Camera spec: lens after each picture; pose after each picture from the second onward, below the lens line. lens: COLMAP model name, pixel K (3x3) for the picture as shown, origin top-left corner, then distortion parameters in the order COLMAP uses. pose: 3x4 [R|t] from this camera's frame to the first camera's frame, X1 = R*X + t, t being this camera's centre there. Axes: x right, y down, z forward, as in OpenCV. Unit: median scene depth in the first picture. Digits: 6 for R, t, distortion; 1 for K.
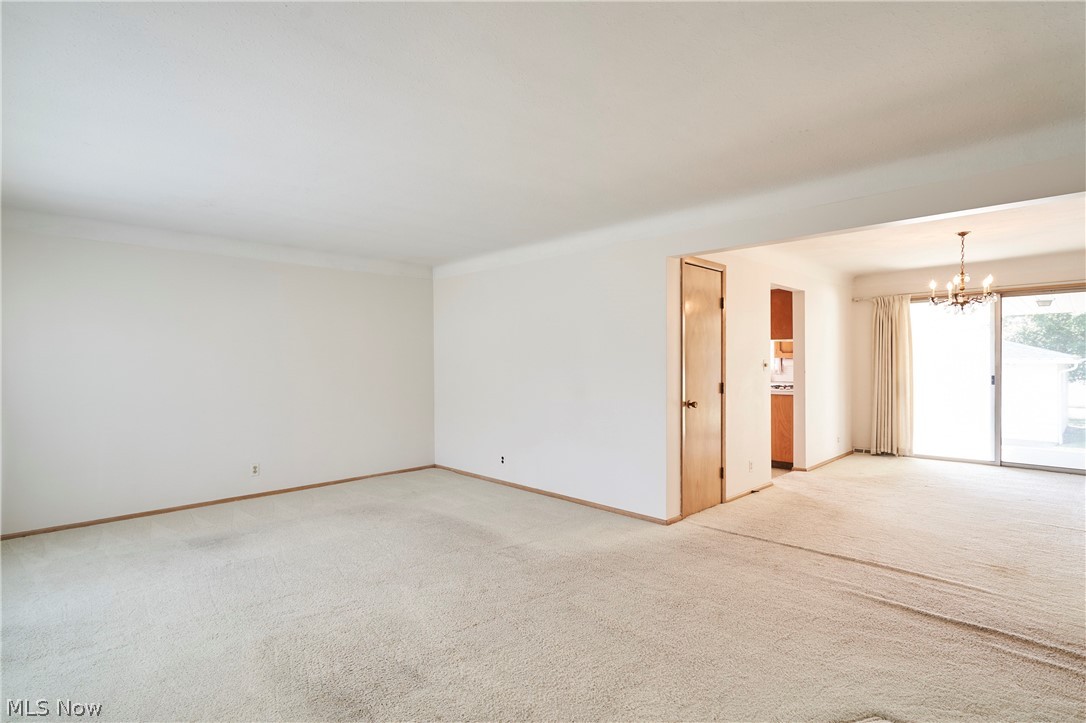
lens RADIAL K [[530.7, 0, 544.1], [0, 530.7, 365.3], [0, 0, 1]] dist [0.003214, -0.001585]
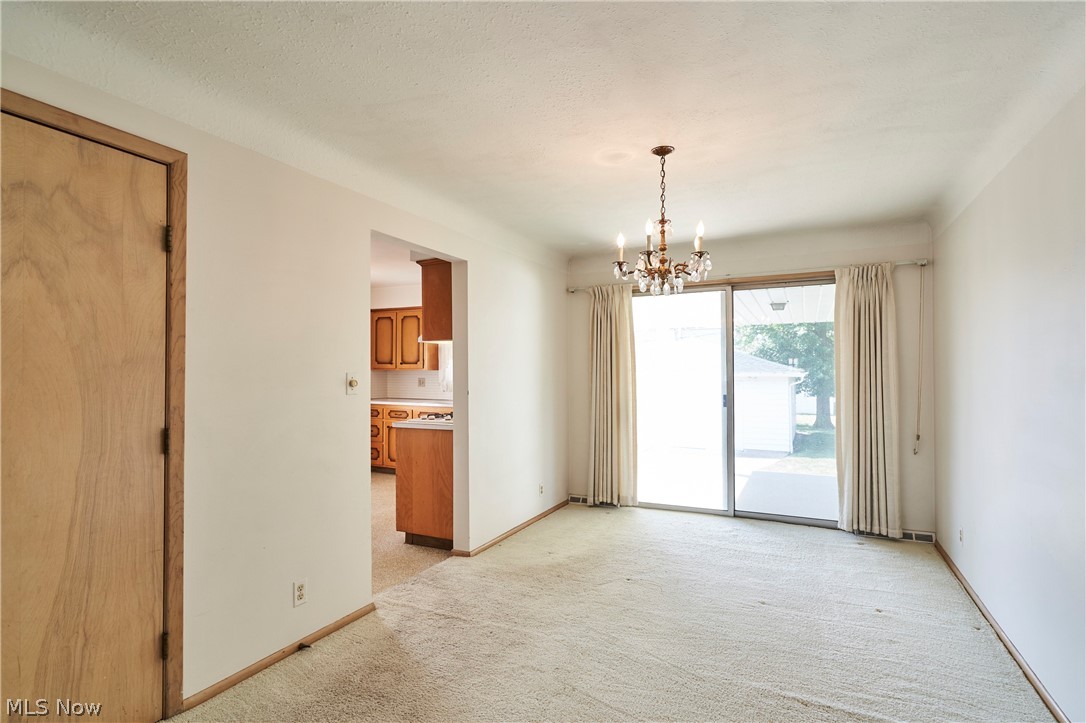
lens RADIAL K [[530.7, 0, 542.1], [0, 530.7, 364.6], [0, 0, 1]] dist [0.003214, -0.001585]
pose [[0.943870, 0.007631, 0.330228, 0.328441], [0.000384, 0.999707, -0.024198, -0.004837], [-0.330316, 0.022967, 0.943591, 0.350653]]
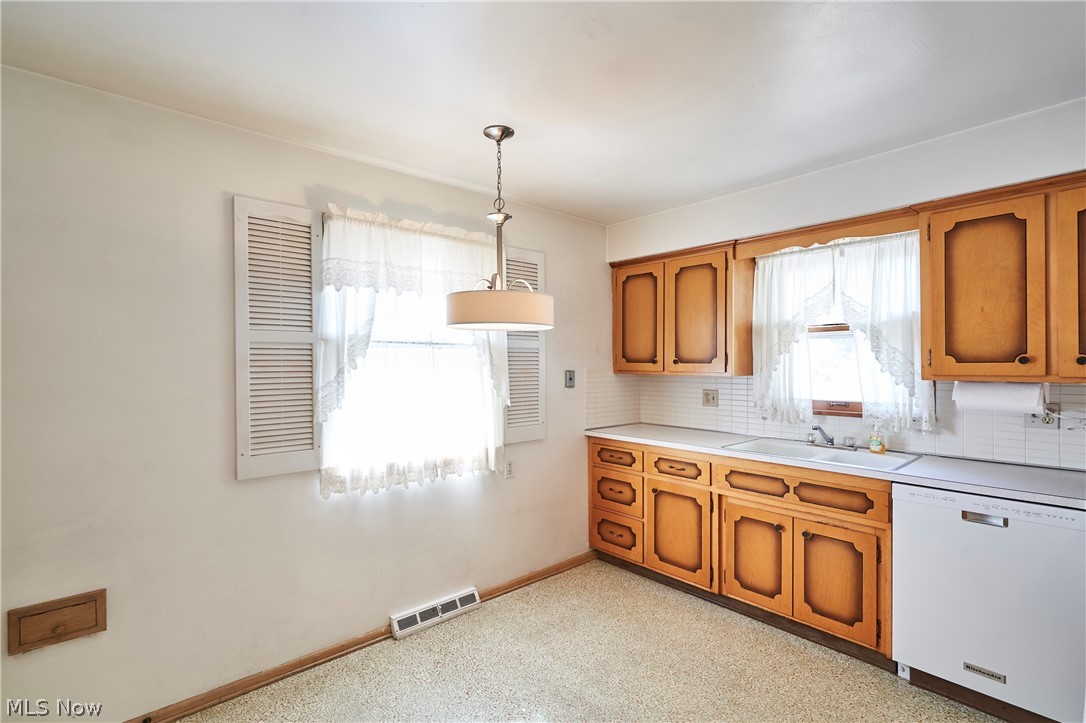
lens RADIAL K [[504.5, 0, 545.4], [0, 504.5, 363.2], [0, 0, 1]] dist [-0.005750, 0.000894]
pose [[0.999141, 0.003614, -0.041293, 0.314877], [-0.004122, 0.999917, -0.012231, -0.015308], [0.041245, 0.012391, 0.999072, 0.655599]]
